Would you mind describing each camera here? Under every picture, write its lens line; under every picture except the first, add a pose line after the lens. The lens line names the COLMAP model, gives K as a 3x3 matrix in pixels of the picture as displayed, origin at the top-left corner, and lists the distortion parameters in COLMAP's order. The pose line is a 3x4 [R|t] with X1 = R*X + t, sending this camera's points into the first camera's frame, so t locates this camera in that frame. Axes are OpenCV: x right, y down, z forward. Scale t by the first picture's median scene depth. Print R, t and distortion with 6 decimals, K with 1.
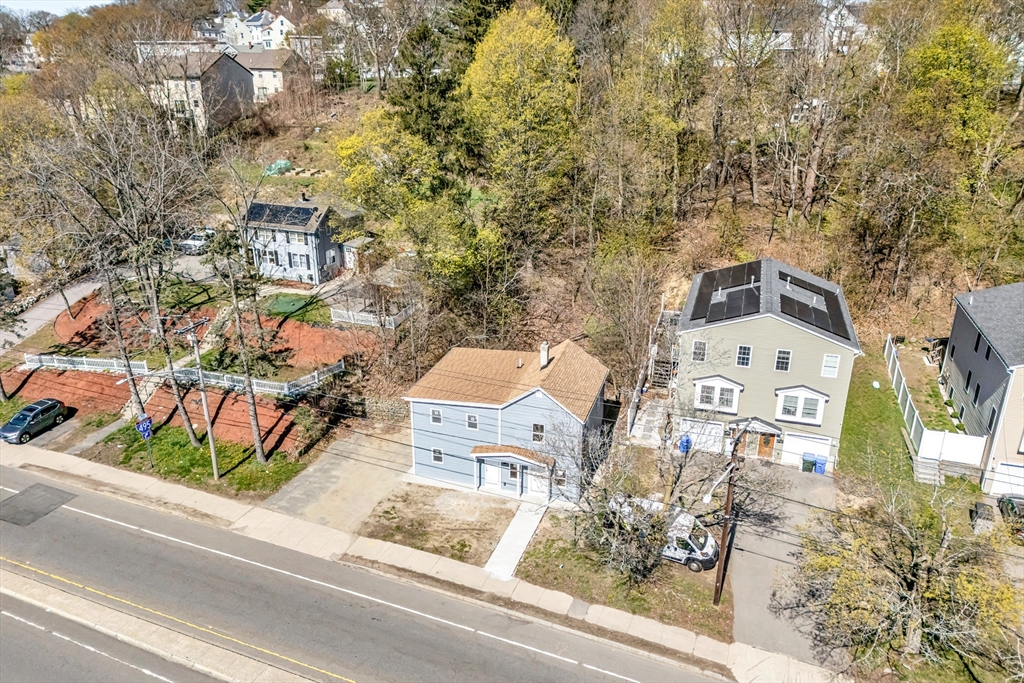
lens RADIAL K [[752.4, 0, 512.0], [0, 752.4, 341.5], [0, 0, 1]] dist [0.070484, -0.064669]
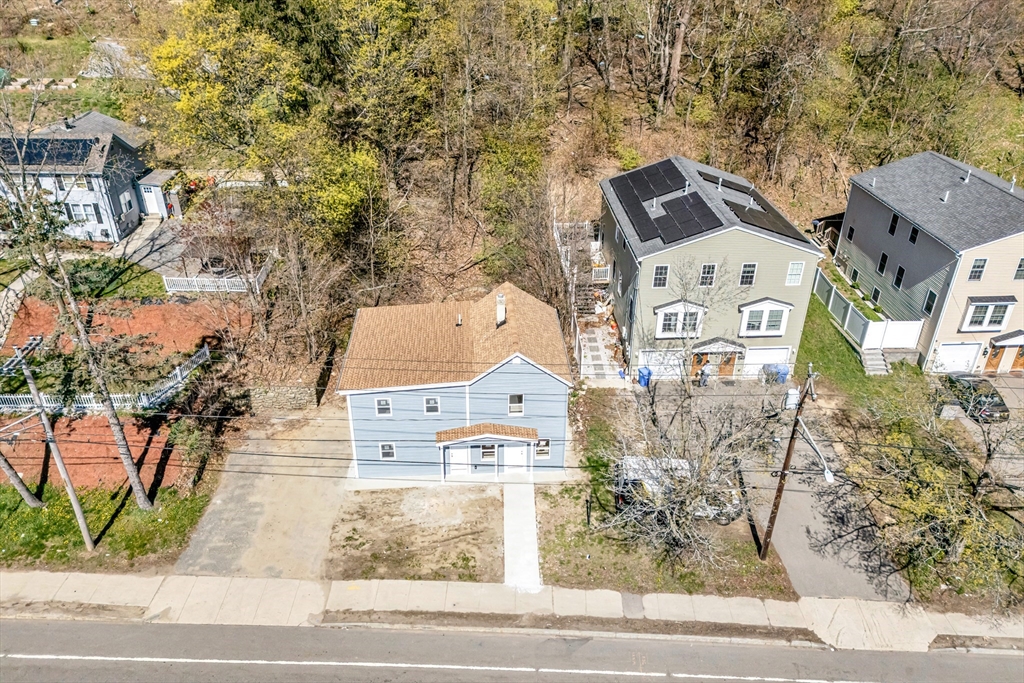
lens RADIAL K [[752.4, 0, 512.0], [0, 752.4, 341.5], [0, 0, 1]] dist [0.070484, -0.064669]
pose [[0.936800, -0.172057, 0.304633, -0.199302], [0.124549, 0.977683, 0.169186, -0.083827], [-0.326944, -0.120552, 0.937323, 0.209786]]
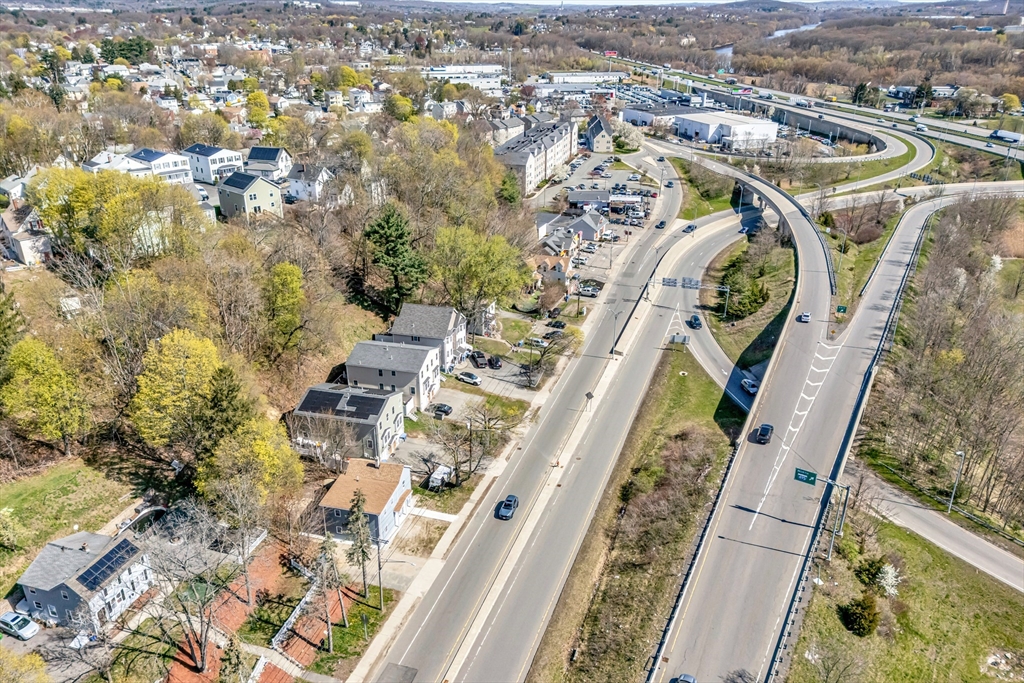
lens RADIAL K [[752.4, 0, 512.0], [0, 752.4, 341.5], [0, 0, 1]] dist [0.070484, -0.064669]
pose [[-0.055039, -0.412127, 0.909462, -1.844309], [0.356256, 0.842787, 0.403474, -1.030793], [-0.932766, 0.346208, 0.100436, 0.267656]]
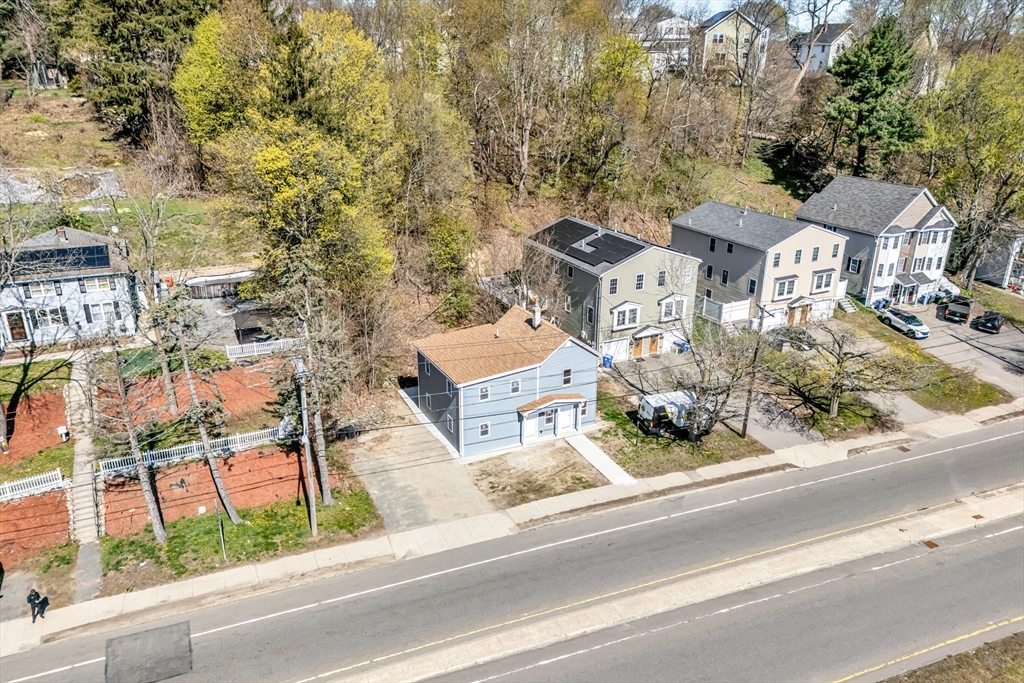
lens RADIAL K [[752.4, 0, 512.0], [0, 752.4, 341.5], [0, 0, 1]] dist [0.070484, -0.064669]
pose [[0.708181, -0.254348, 0.658625, -0.747508], [0.252182, 0.962445, 0.100521, -0.069268], [-0.659458, 0.094906, 0.745727, 0.154644]]
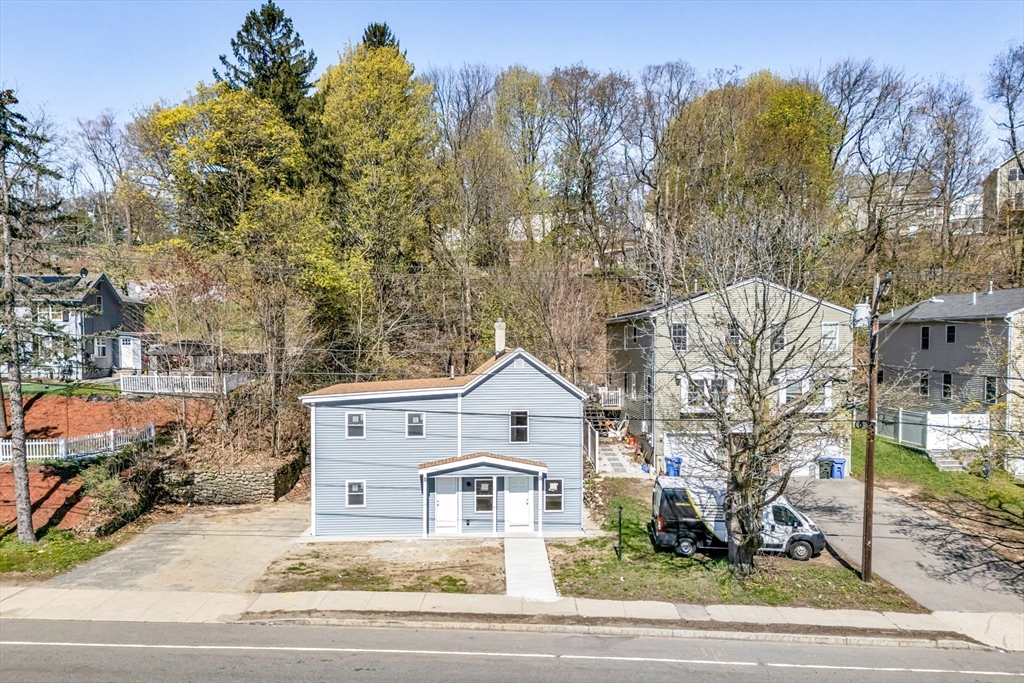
lens RADIAL K [[768.7, 0, 507.4], [0, 768.7, 379.8], [0, 0, 1]] dist [0.068460, -0.068636]
pose [[0.937002, -0.020021, 0.348750, -0.202859], [0.128912, 0.947707, -0.291948, 0.265544], [-0.324667, 0.318514, 0.890584, 0.348516]]
